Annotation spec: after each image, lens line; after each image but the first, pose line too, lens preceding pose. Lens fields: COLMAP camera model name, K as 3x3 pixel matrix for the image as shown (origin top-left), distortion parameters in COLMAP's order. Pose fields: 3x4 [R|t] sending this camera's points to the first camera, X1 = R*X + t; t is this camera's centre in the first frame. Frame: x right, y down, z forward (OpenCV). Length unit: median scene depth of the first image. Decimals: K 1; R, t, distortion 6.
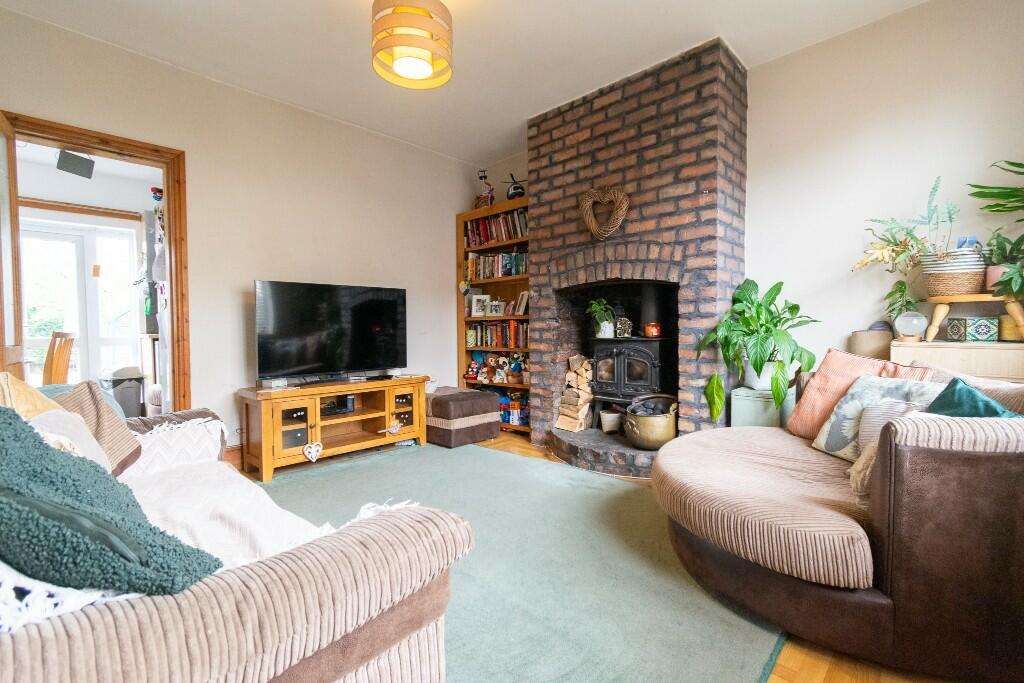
lens RADIAL K [[452.0, 0, 513.0], [0, 452.0, 339.8], [0, 0, 1]] dist [0.003118, -0.000635]
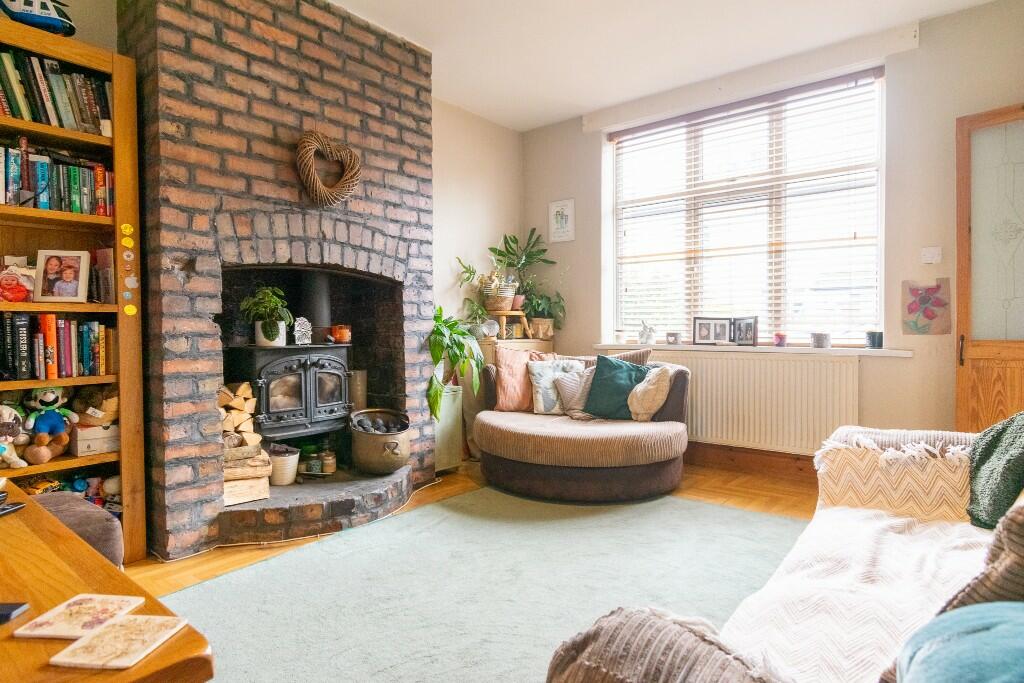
lens RADIAL K [[571.5, 0, 512.0], [0, 571.5, 341.5], [0, 0, 1]] dist [0.001188, -0.000290]
pose [[-0.076624, -0.012722, 0.996979, -0.689597], [0.034731, 0.999278, 0.015420, -0.012433], [-0.996455, 0.035808, -0.076127, 0.732198]]
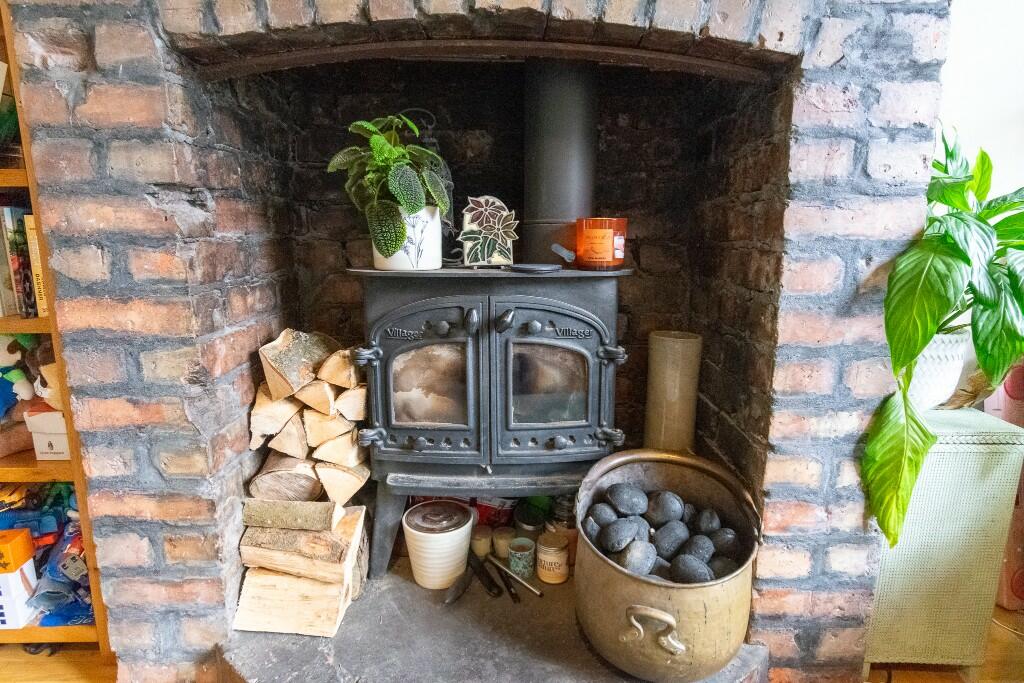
lens RADIAL K [[571.5, 0, 512.0], [0, 571.5, 341.5], [0, 0, 1]] dist [0.001188, -0.000290]
pose [[0.720068, -0.123719, 0.682785, 0.006185], [0.010096, 0.985741, 0.167967, -0.019250], [-0.693830, -0.114054, 0.711050, 0.726410]]
